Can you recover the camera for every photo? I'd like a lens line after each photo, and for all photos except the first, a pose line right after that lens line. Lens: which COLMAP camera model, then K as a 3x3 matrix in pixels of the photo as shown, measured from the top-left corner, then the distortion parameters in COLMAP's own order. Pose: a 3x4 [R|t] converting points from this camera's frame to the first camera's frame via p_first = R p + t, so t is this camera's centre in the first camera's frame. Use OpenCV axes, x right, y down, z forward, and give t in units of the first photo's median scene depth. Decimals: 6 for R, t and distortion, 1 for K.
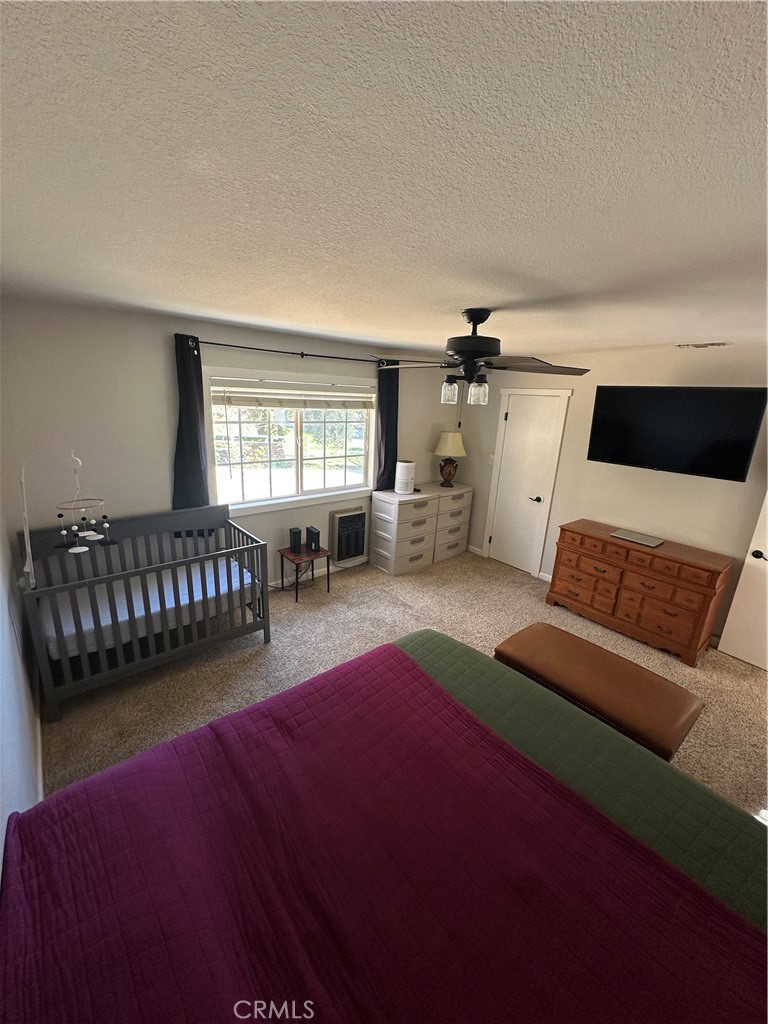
lens RADIAL K [[408.4, 0, 384.0], [0, 408.4, 512.0], [0, 0, 1]] dist [-0.005466, 0.000821]
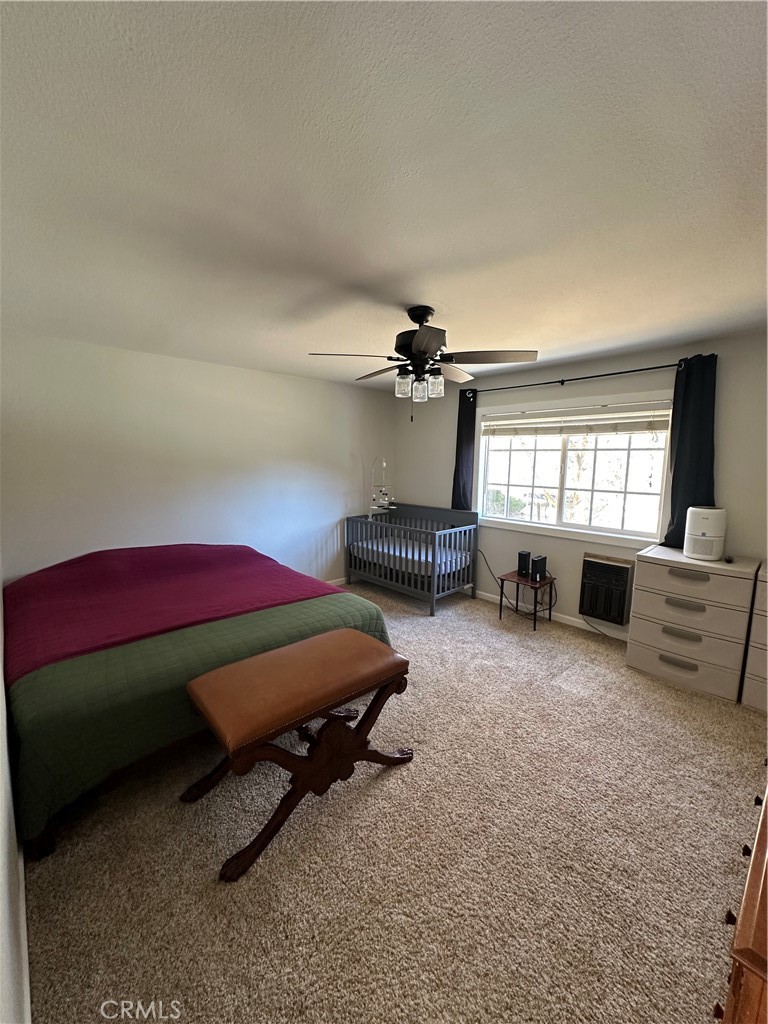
lens RADIAL K [[408.4, 0, 384.0], [0, 408.4, 512.0], [0, 0, 1]] dist [-0.005466, 0.000821]
pose [[0.038235, 0.088441, -0.995347, 0.771015], [-0.278917, 0.957432, 0.074358, -0.030987], [0.959554, 0.274776, 0.061275, 0.579744]]
